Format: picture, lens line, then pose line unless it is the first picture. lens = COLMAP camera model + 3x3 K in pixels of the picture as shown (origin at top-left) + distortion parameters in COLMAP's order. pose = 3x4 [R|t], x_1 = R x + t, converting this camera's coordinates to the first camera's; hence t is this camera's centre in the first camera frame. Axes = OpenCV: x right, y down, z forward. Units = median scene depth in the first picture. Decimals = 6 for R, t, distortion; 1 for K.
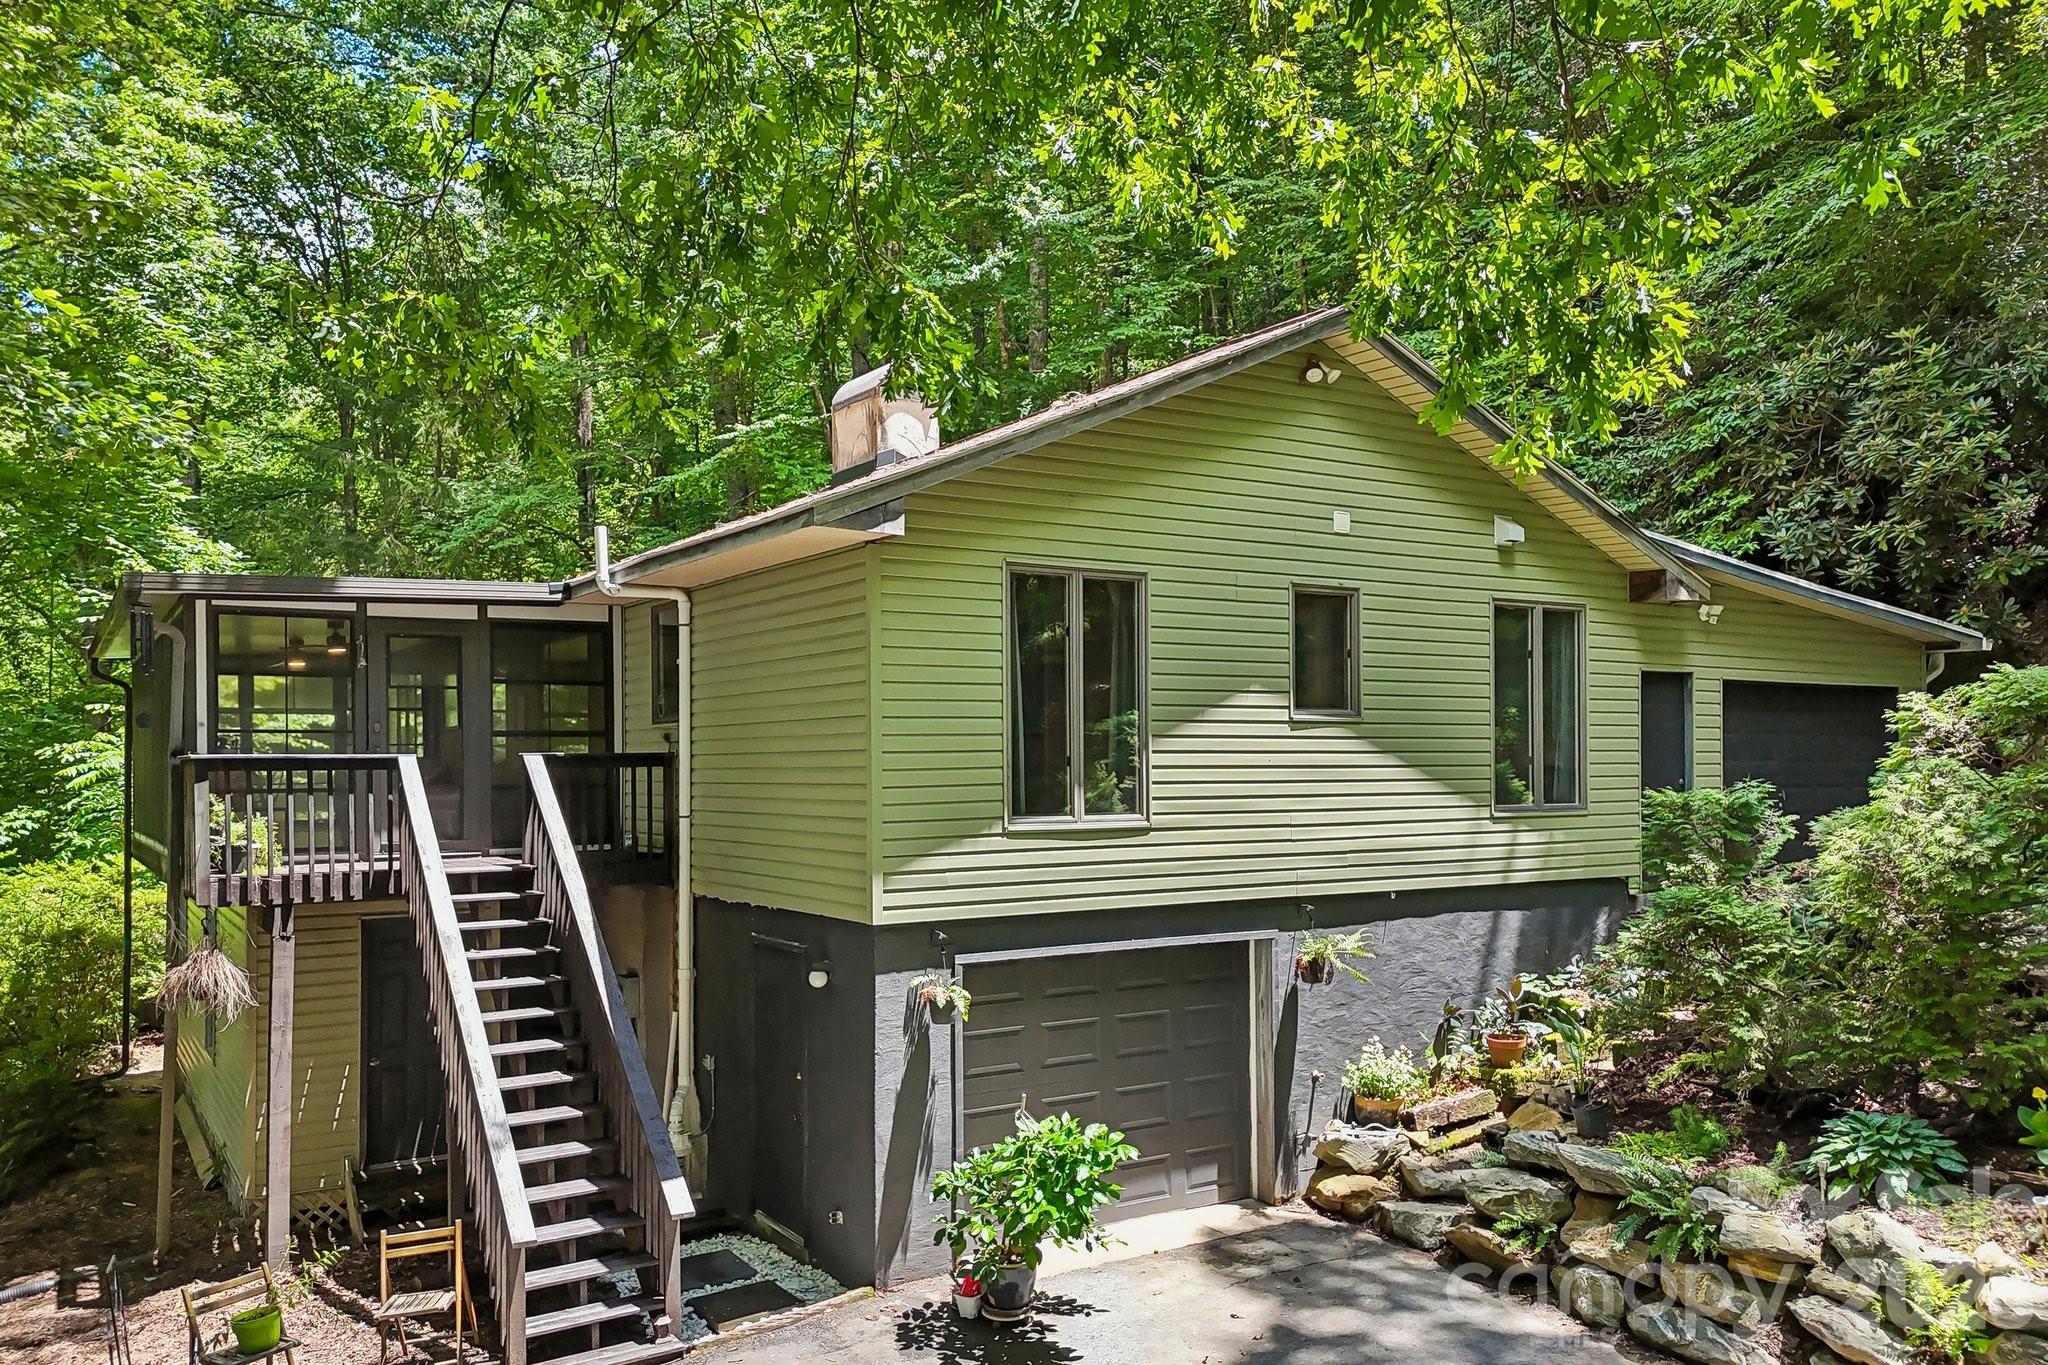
lens RADIAL K [[1526.9, 0, 1054.0], [0, 1526.9, 724.6], [0, 0, 1]] dist [0.043625, -0.000111]
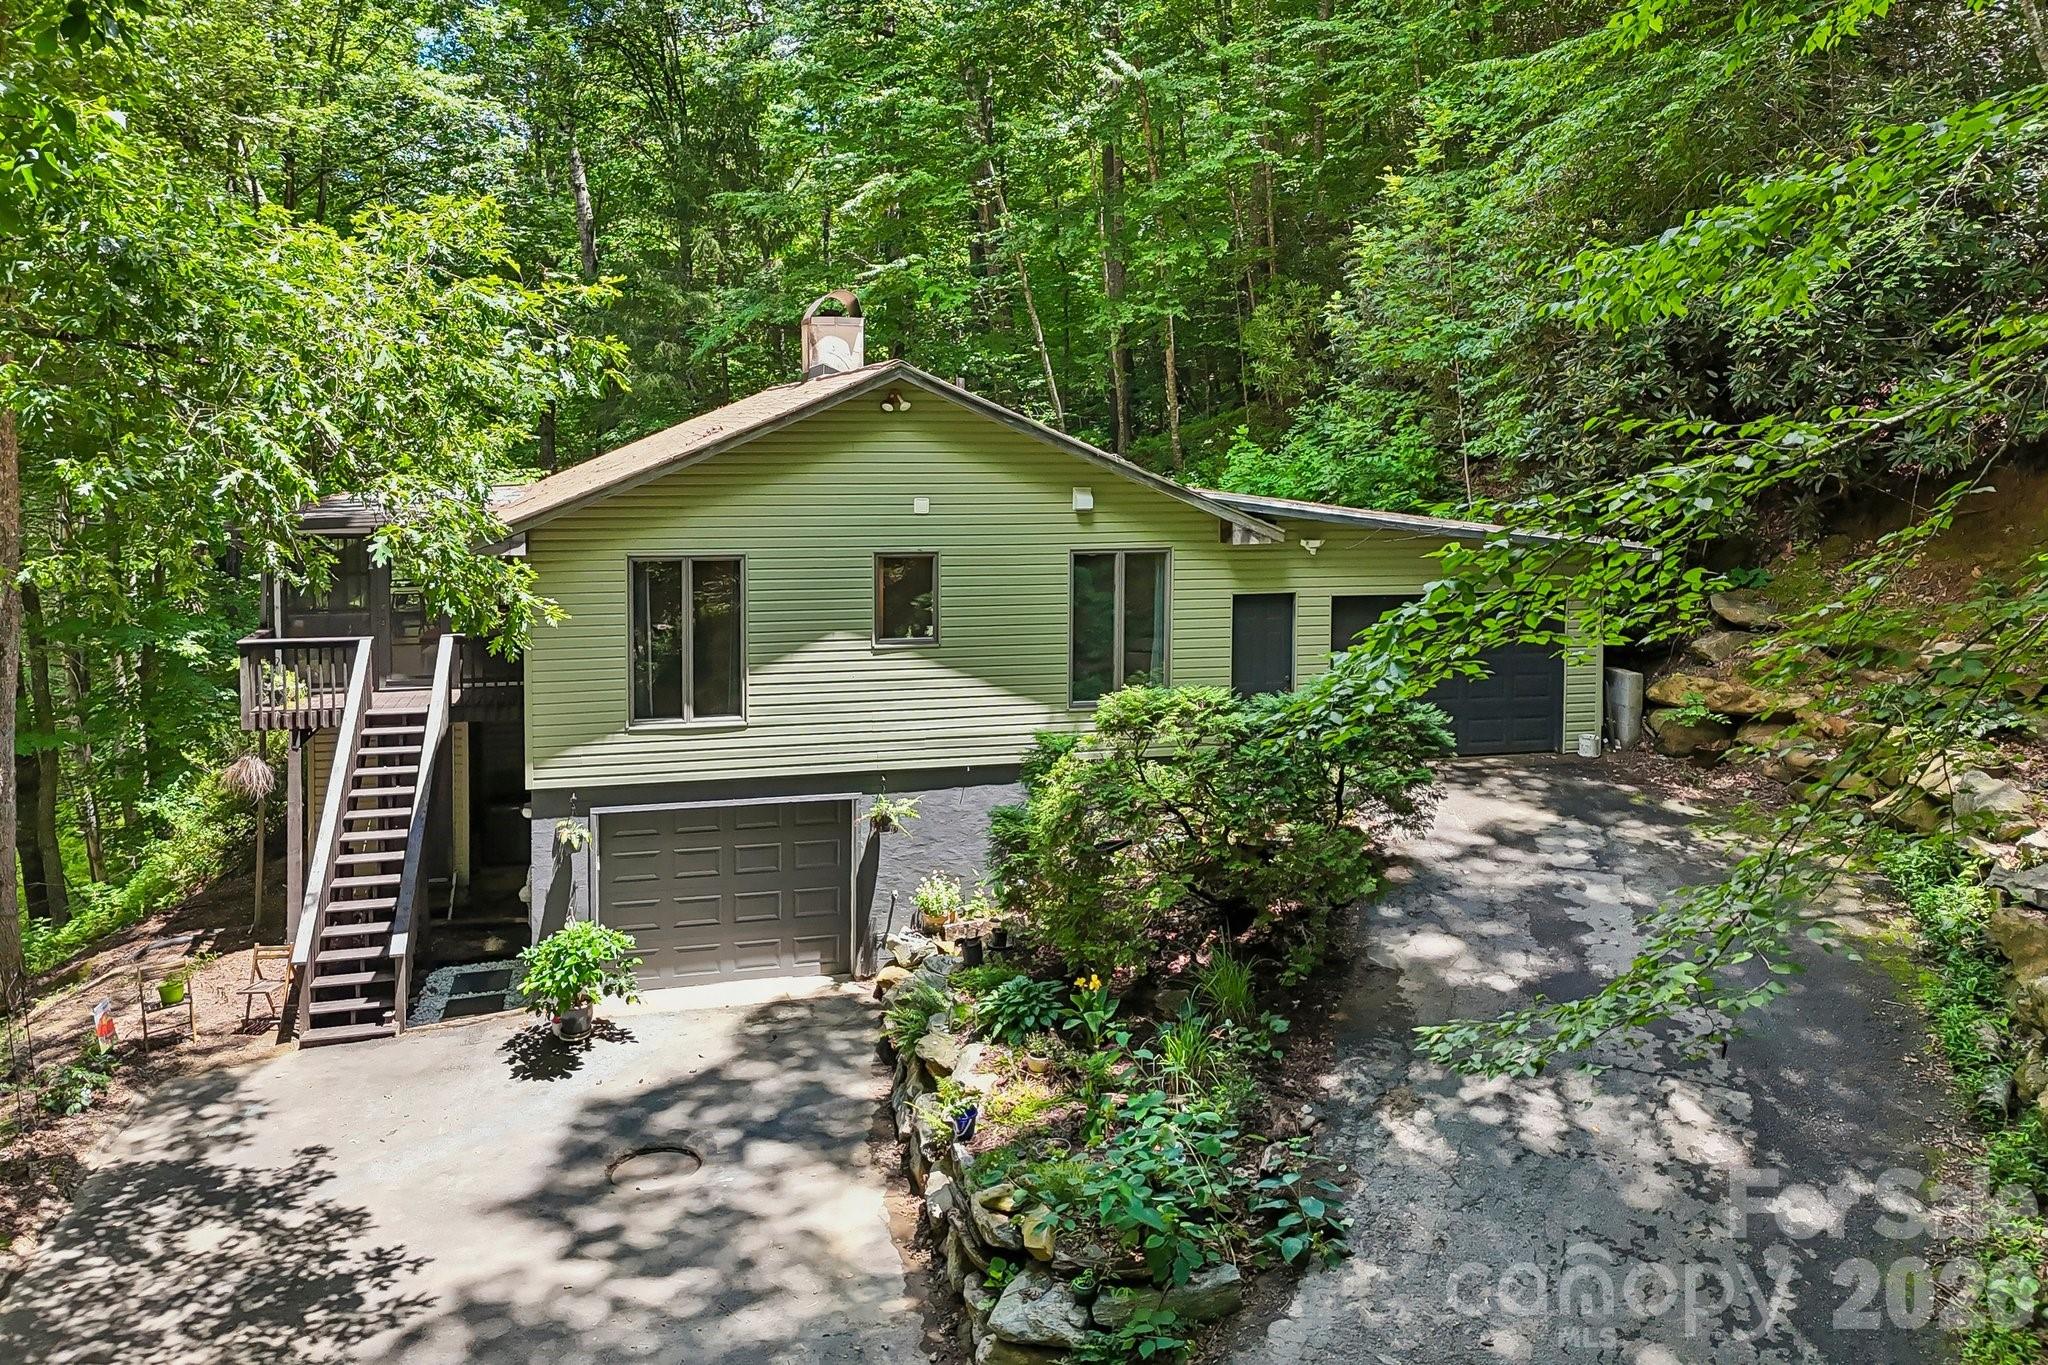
lens RADIAL K [[1464.5, 0, 1022.5], [0, 1464.5, 495.5], [0, 0, 1]] dist [0.050090, -0.024287]
pose [[0.946986, 0.027960, -0.320056, 0.724673], [-0.004329, 0.997226, 0.074307, -0.248207], [0.321246, -0.068982, 0.944480, -0.235770]]
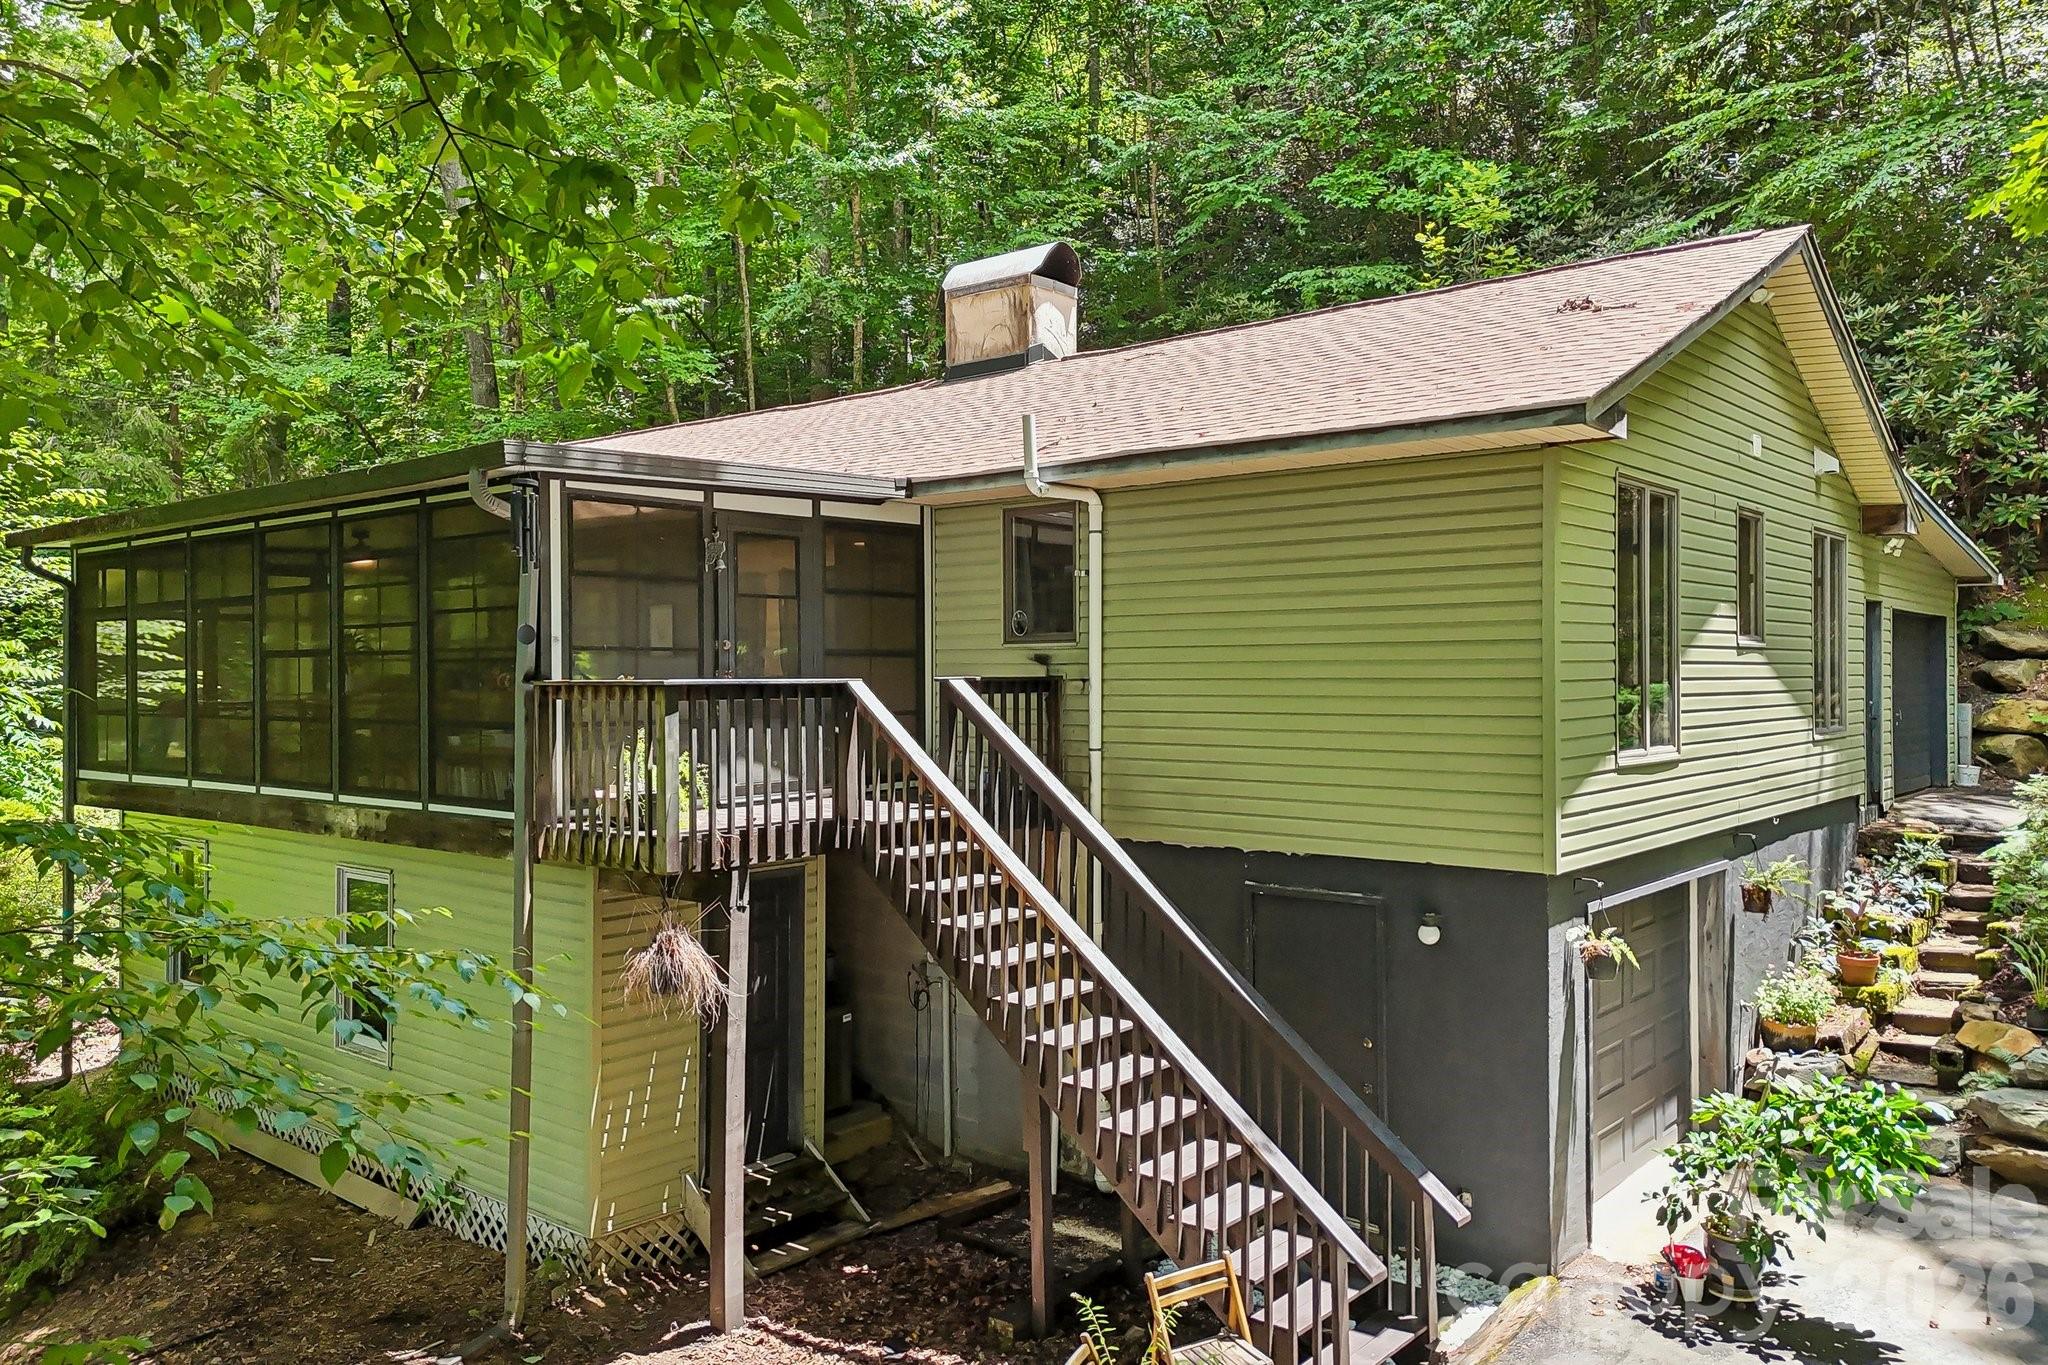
lens RADIAL K [[1464.5, 0, 1032.1], [0, 1464.5, 679.4], [0, 0, 1]] dist [0.050090, -0.024287]
pose [[0.958513, 0.001876, 0.285043, -0.551359], [-0.009862, 0.999598, 0.026583, -0.002189], [-0.284878, -0.028291, 0.958146, 0.221833]]
